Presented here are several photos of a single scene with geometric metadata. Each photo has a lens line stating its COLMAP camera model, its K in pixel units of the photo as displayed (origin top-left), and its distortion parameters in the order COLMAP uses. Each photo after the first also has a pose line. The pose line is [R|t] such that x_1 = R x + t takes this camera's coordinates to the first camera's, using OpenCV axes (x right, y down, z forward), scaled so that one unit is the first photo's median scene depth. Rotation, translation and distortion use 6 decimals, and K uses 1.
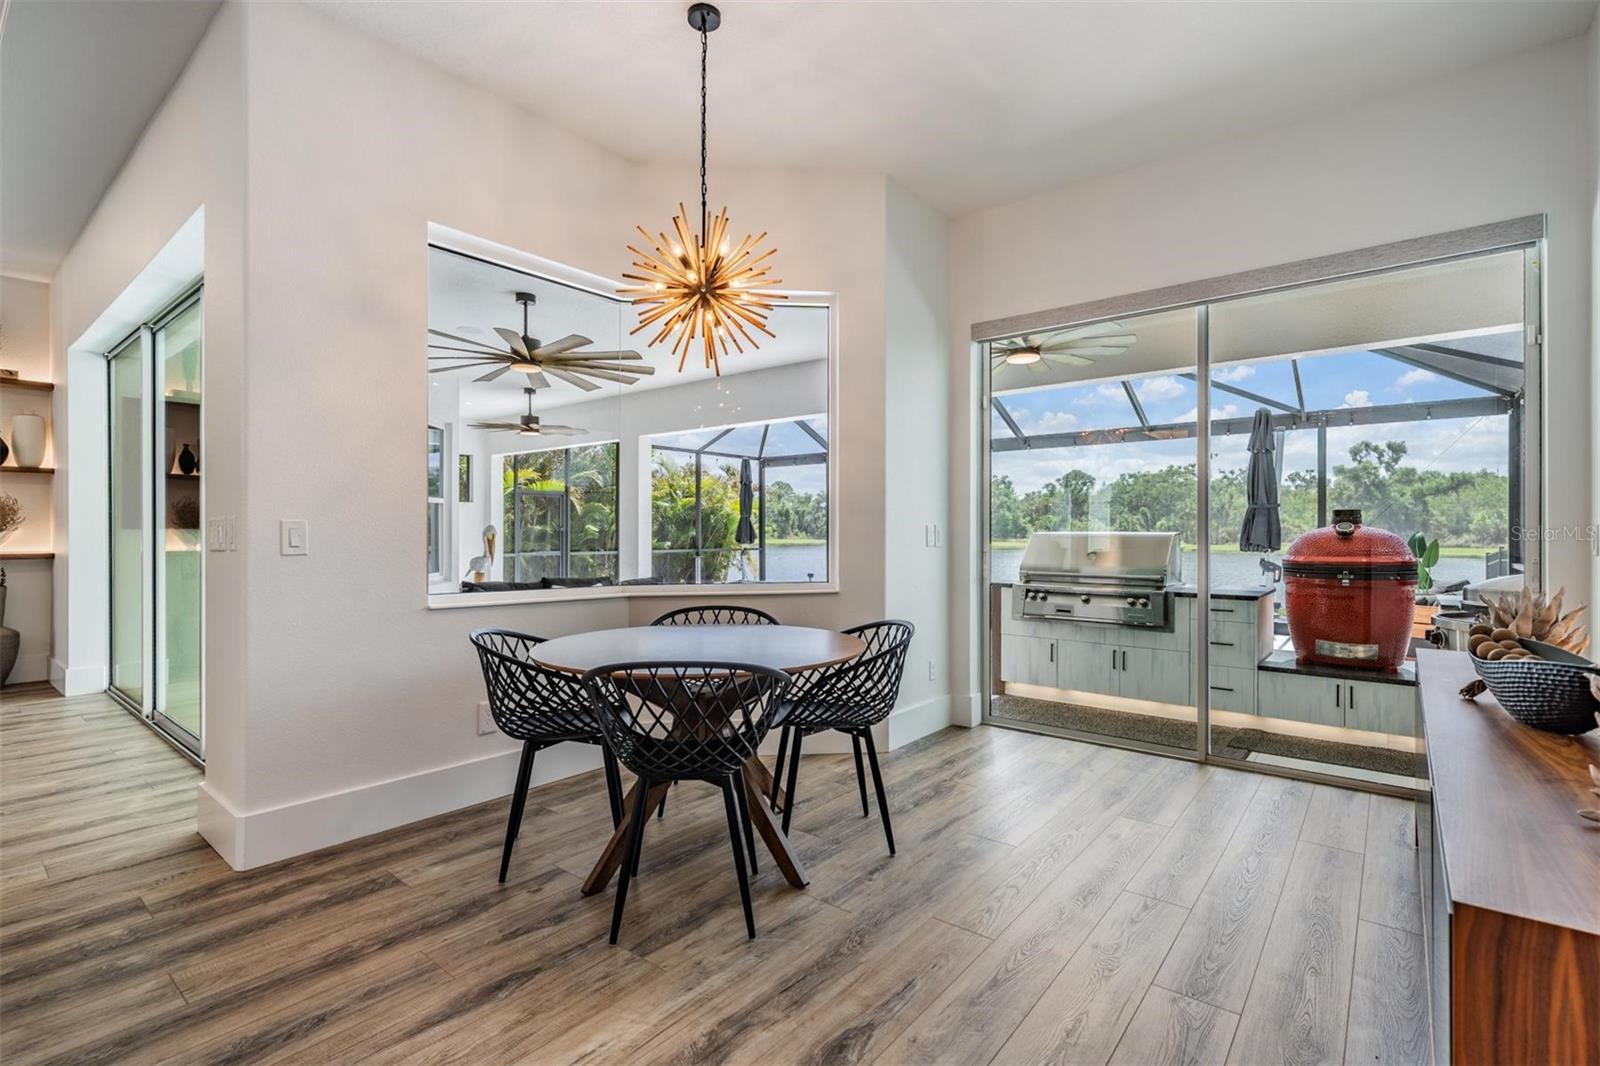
lens RADIAL K [[734.5, 0, 794.9], [0, 734.5, 532.2], [0, 0, 1]] dist [0.001498, -0.000291]
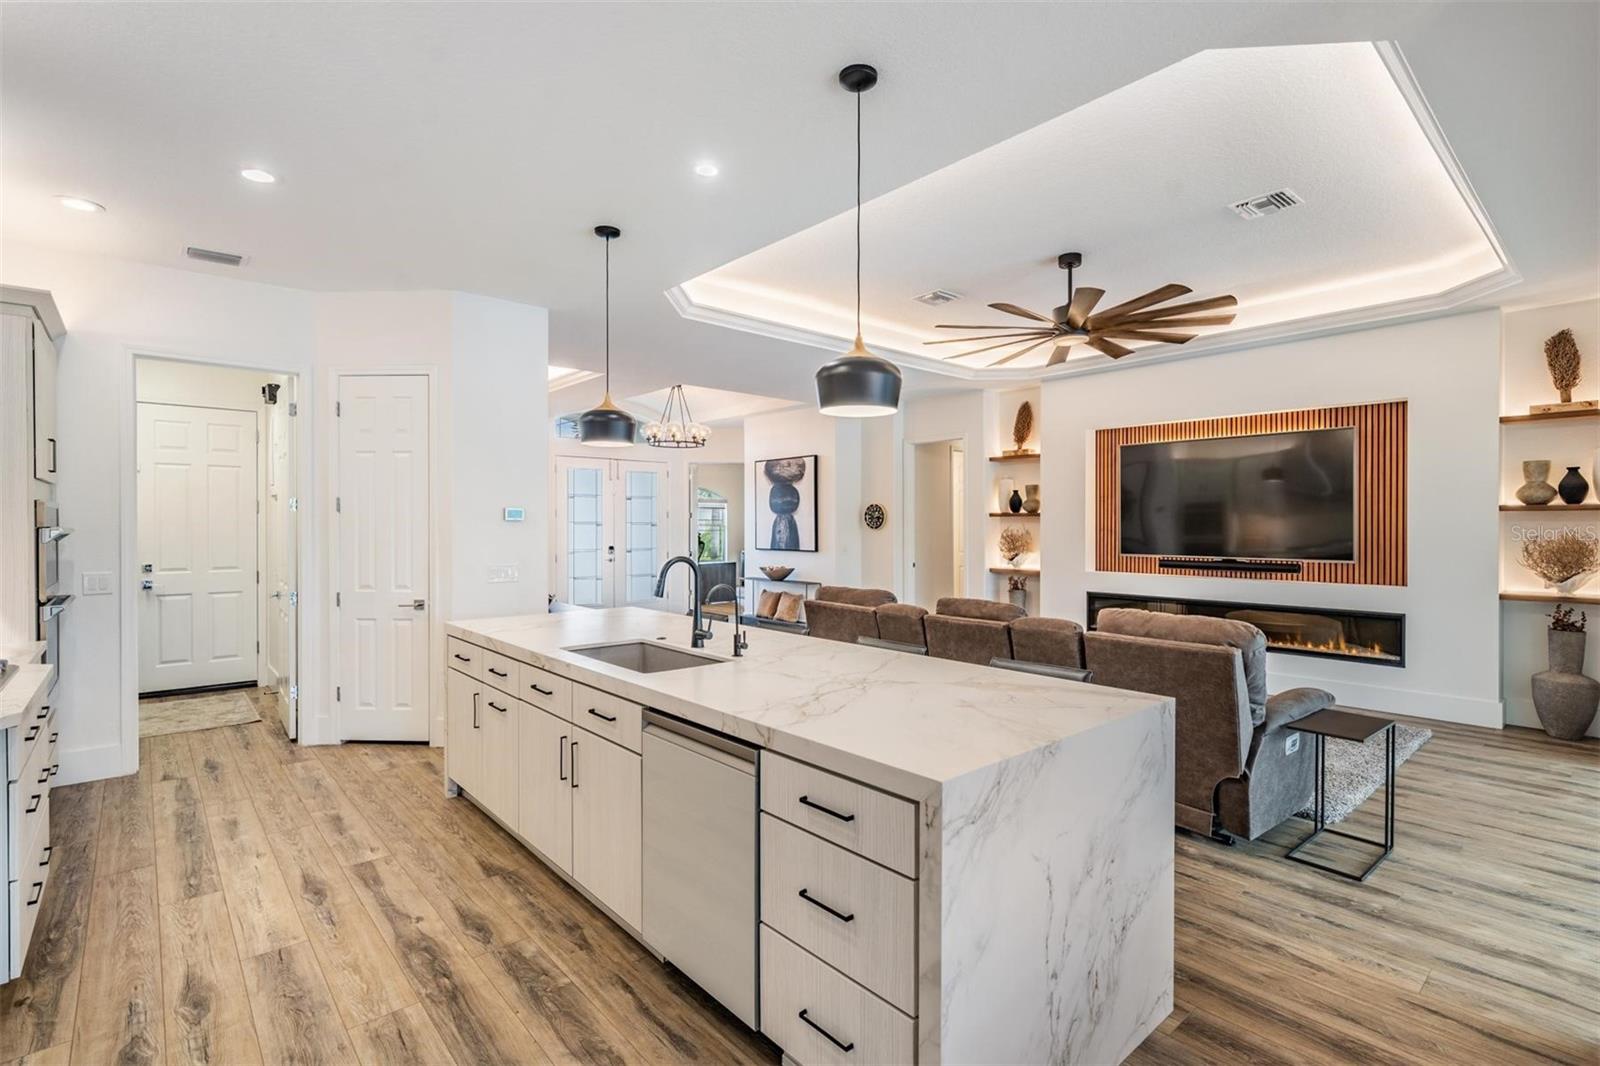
lens RADIAL K [[750.8, 0, 797.7], [0, 750.8, 526.8], [0, 0, 1]] dist [0.001689, -0.000221]
pose [[-0.161848, 0.000311, -0.986816, 0.039416], [-0.000067, 1.000000, 0.000326, -0.069954], [0.986816, 0.000119, -0.161847, 0.189745]]
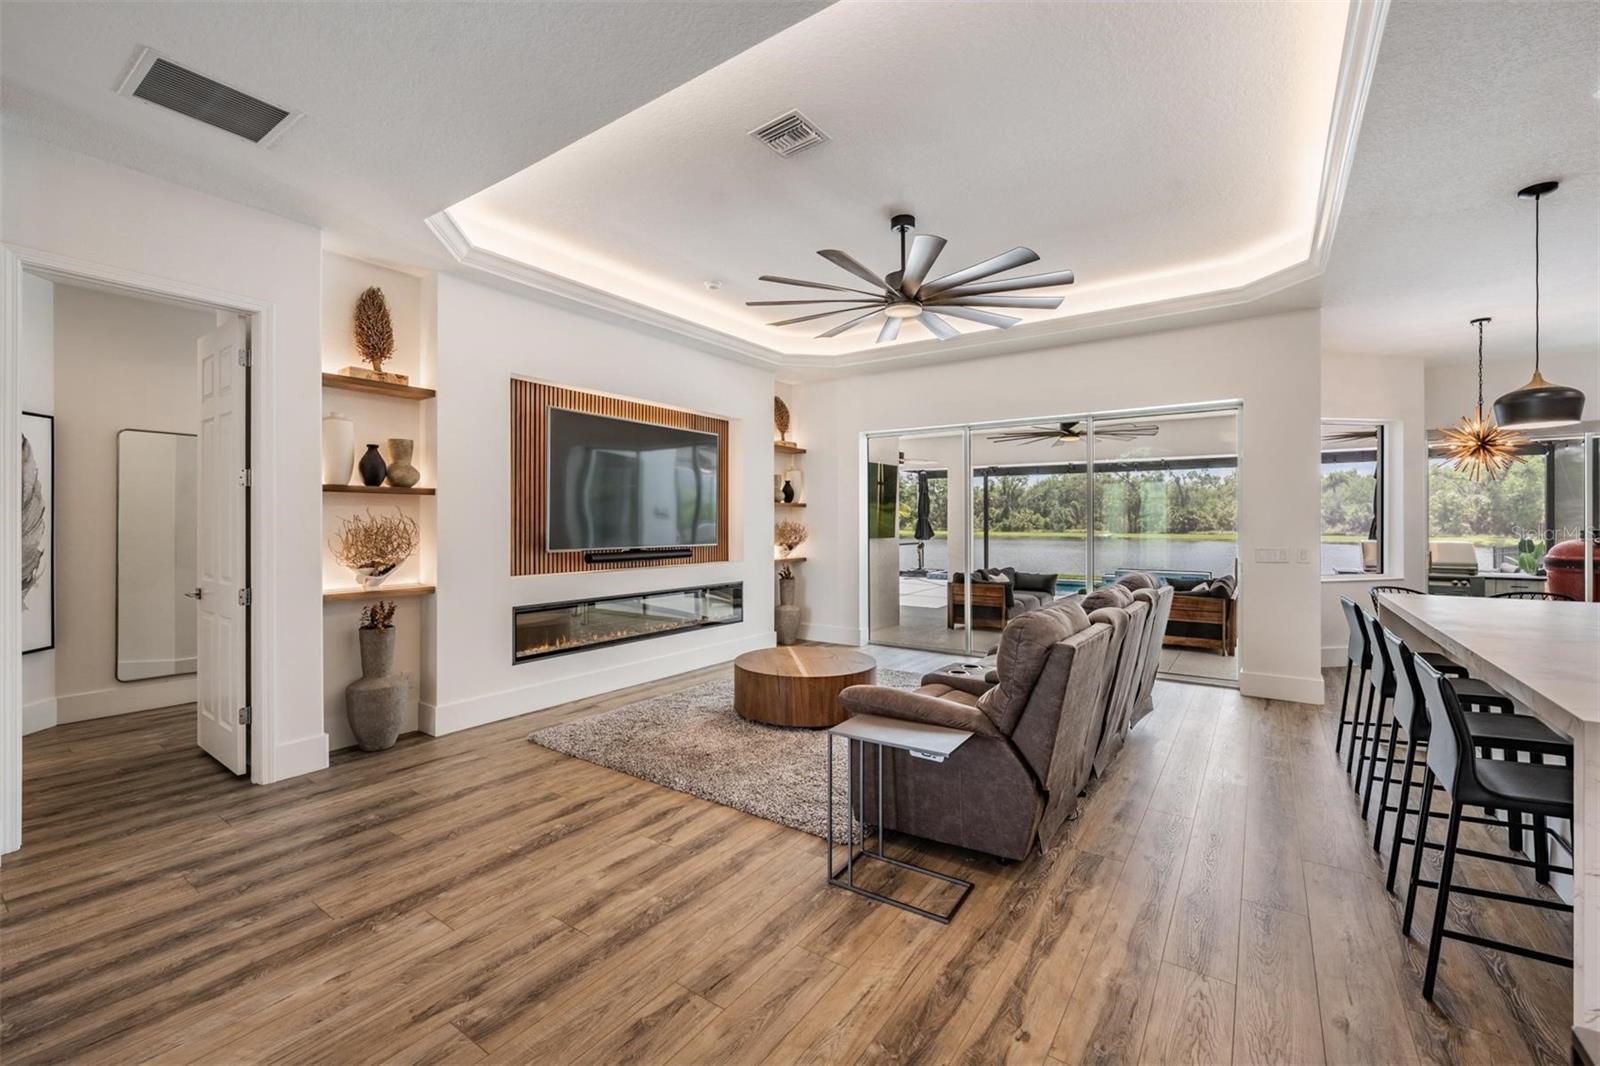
lens RADIAL K [[669.0, 0, 808.6], [0, 669.0, 529.6], [0, 0, 1]] dist [-0.000742, -0.000067]
pose [[0.996354, -0.011726, 0.084508, -1.335693], [0.011475, 0.999928, 0.003457, -0.043027], [-0.084542, -0.002474, 0.996417, -0.506794]]
